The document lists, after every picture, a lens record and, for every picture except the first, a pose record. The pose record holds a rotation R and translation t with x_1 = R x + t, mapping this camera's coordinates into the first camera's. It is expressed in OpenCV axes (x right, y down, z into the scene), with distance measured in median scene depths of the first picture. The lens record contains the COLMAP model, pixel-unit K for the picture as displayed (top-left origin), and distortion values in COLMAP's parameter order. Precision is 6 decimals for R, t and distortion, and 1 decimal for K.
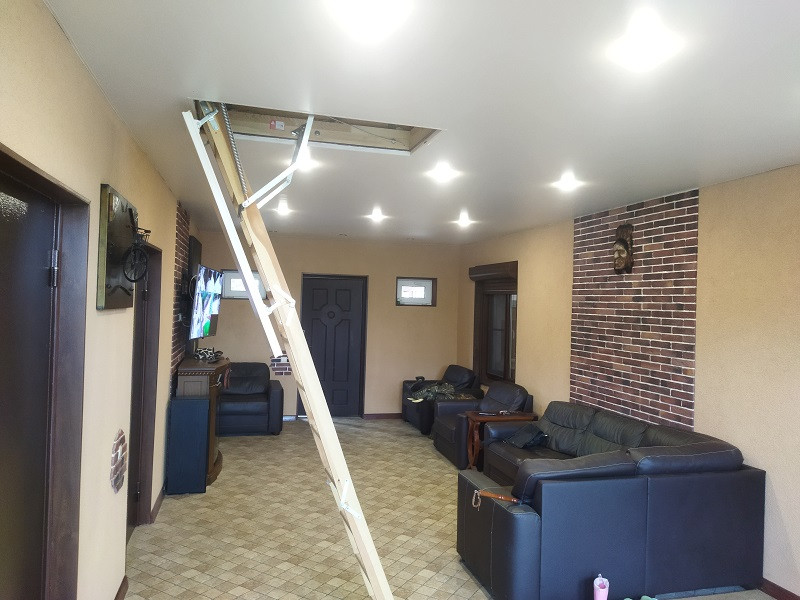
lens RADIAL K [[590.9, 0, 400.9], [0, 590.9, 299.3], [0, 0, 1]] dist [0.100480, -0.127923]
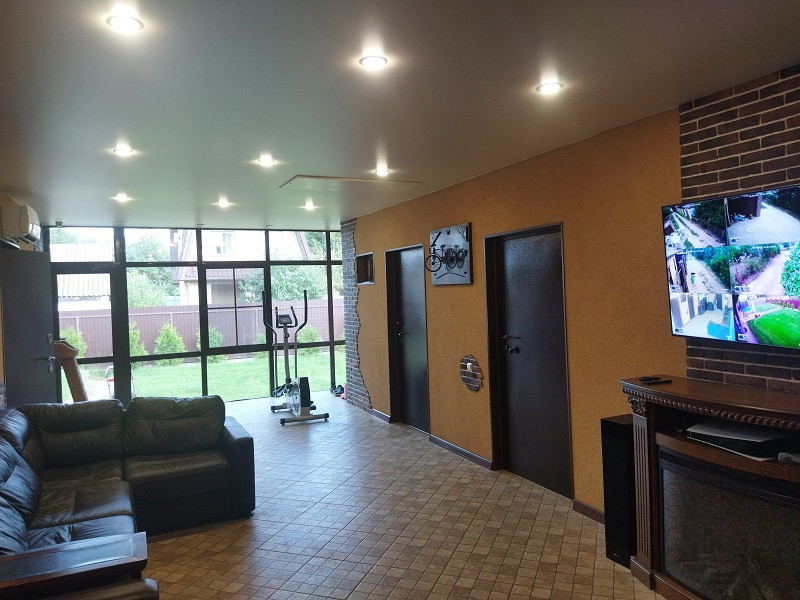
lens RADIAL K [[590.9, 0, 399.9], [0, 590.9, 293.5], [0, 0, 1]] dist [0.100480, -0.127923]
pose [[-0.983909, 0.007743, -0.178503, 0.021037], [0.008080, 0.999967, -0.001166, 0.026556], [0.178488, -0.002589, -0.983939, 1.685701]]
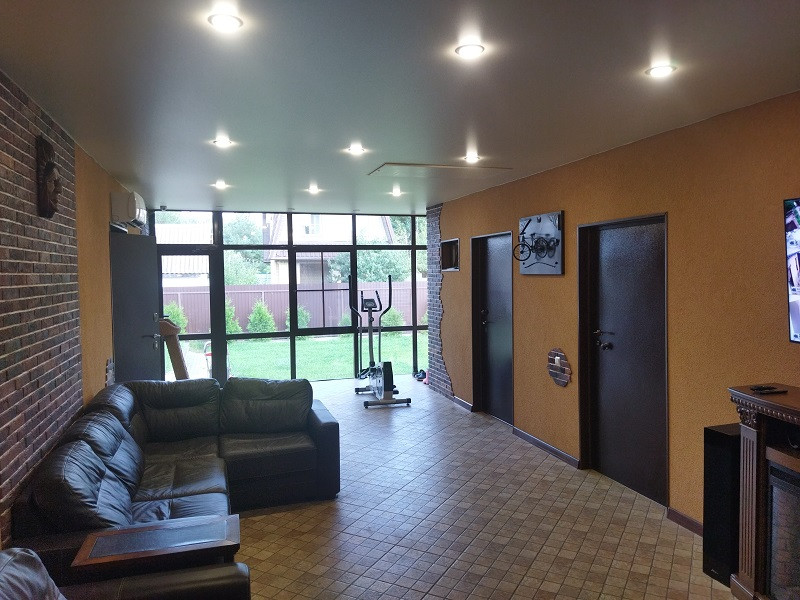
lens RADIAL K [[590.9, 0, 403.0], [0, 590.9, 293.0], [0, 0, 1]] dist [0.100480, -0.127923]
pose [[-0.998872, -0.012254, -0.045877, 0.025371], [-0.013672, 0.999434, 0.030729, 0.012337], [0.045475, 0.031321, -0.998474, 1.673571]]
